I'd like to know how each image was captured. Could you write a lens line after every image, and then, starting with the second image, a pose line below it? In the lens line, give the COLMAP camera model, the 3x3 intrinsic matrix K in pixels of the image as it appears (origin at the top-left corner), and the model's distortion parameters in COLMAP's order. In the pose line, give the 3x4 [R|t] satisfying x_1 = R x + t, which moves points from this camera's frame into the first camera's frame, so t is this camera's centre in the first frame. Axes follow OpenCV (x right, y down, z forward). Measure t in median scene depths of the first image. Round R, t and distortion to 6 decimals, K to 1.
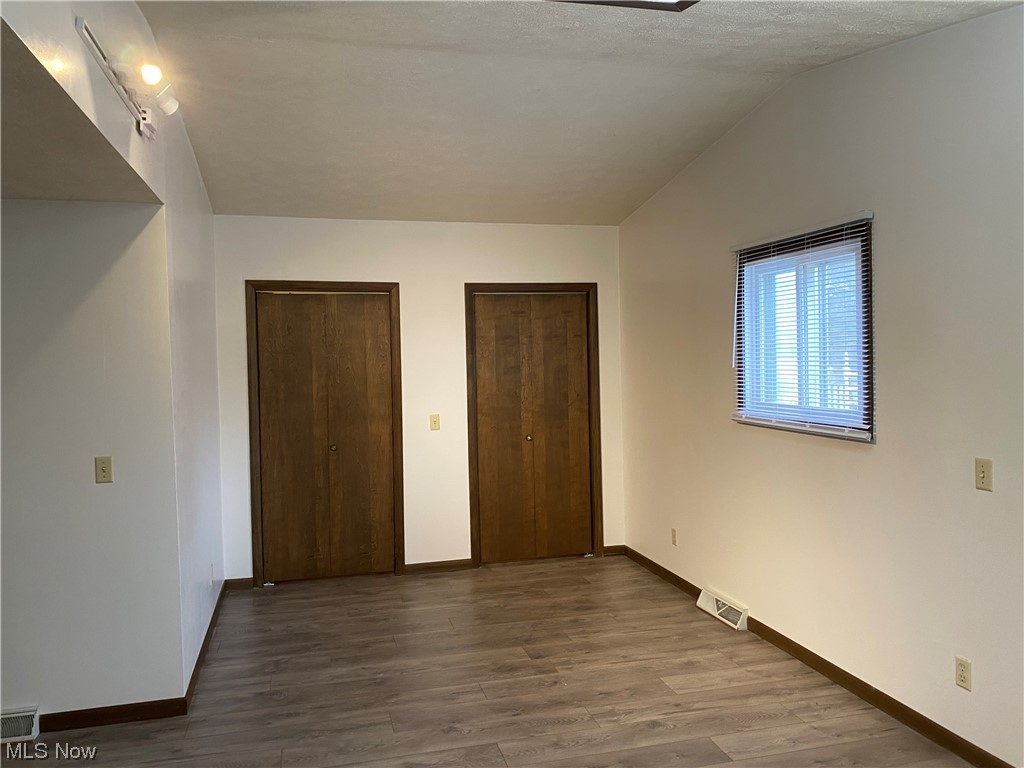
lens RADIAL K [[788.2, 0, 513.6], [0, 788.2, 385.6], [0, 0, 1]] dist [0.032396, -0.012249]
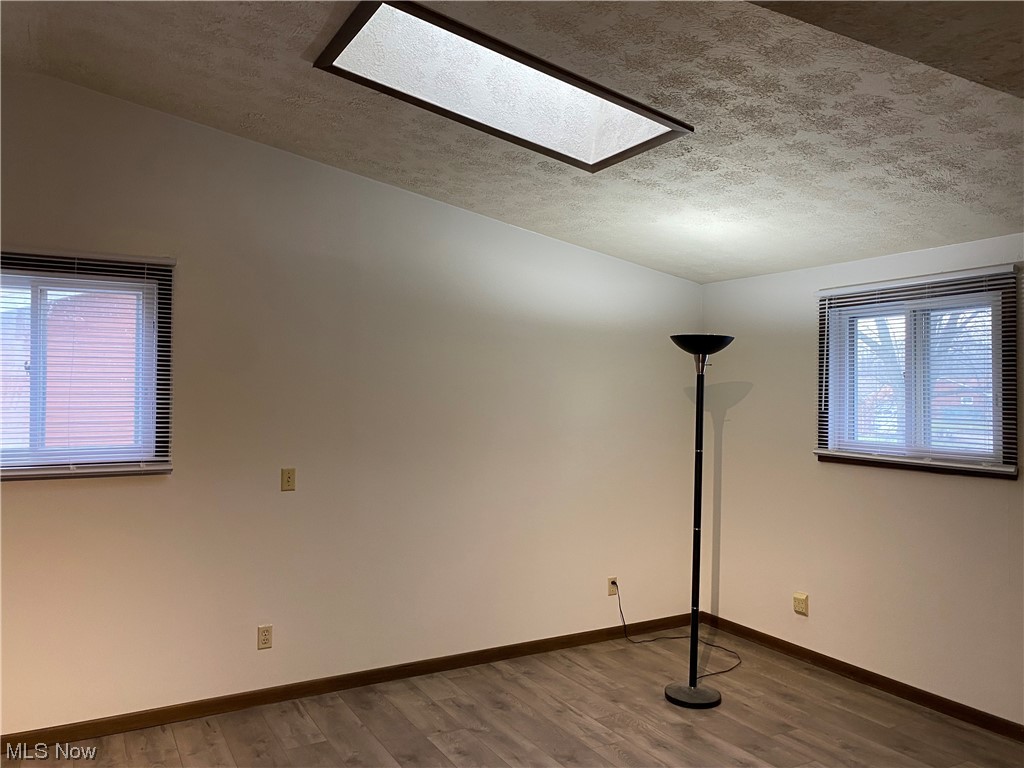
lens RADIAL K [[788.2, 0, 503.6], [0, 788.2, 383.0], [0, 0, 1]] dist [0.032396, -0.012249]
pose [[-0.254699, 0.024222, 0.966717, -0.699806], [0.031504, 0.999363, -0.016740, -0.017432], [-0.966507, 0.026192, -0.255300, 0.828606]]
